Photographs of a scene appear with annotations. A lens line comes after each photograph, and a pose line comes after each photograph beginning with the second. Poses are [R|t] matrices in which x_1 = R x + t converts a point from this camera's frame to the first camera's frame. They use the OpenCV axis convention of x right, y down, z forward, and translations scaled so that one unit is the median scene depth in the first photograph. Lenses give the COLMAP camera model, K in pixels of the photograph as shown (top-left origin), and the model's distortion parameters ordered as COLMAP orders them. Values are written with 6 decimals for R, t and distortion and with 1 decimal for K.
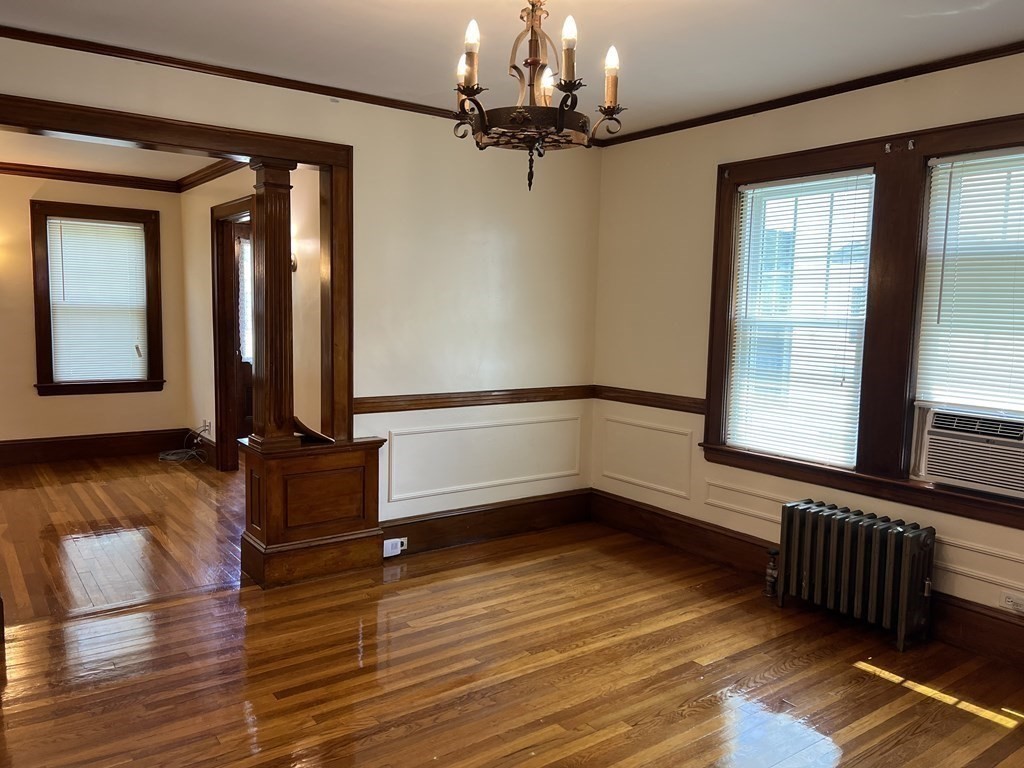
lens RADIAL K [[767.2, 0, 498.1], [0, 767.2, 394.3], [0, 0, 1]] dist [0.051847, -0.059958]
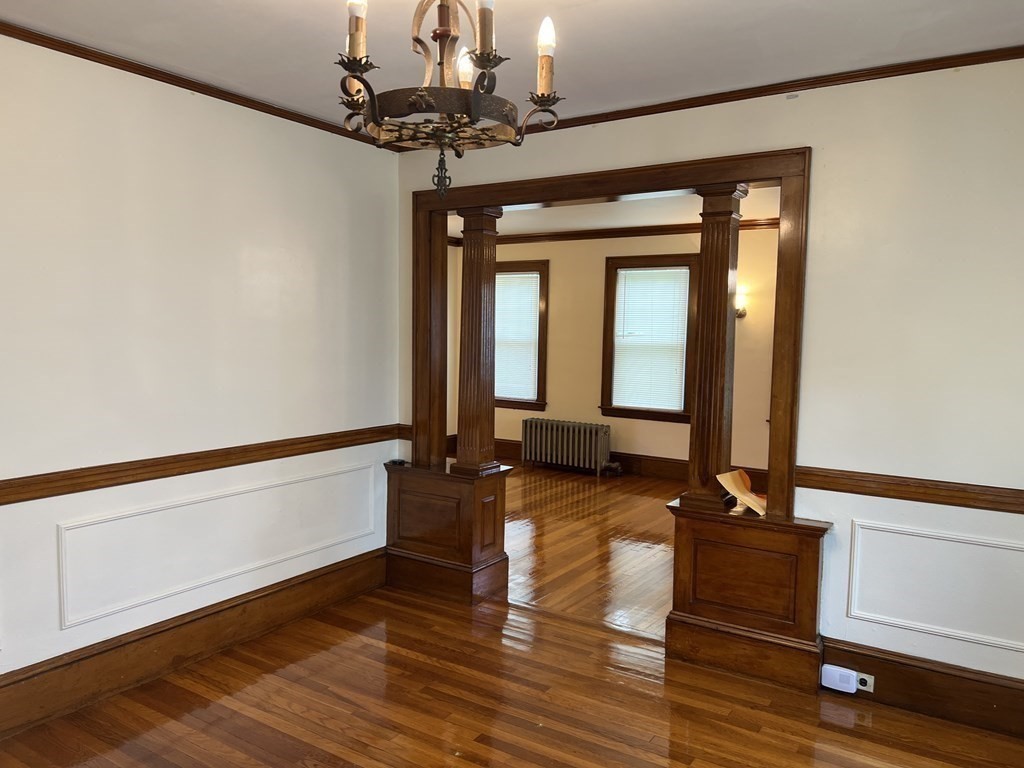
lens RADIAL K [[767.2, 0, 498.1], [0, 767.2, 394.3], [0, 0, 1]] dist [0.051847, -0.059958]
pose [[0.382811, 0.068553, -0.921280, 0.520515], [-0.121339, 0.992335, 0.023421, -0.061160], [0.915823, 0.102822, 0.388195, 0.512936]]
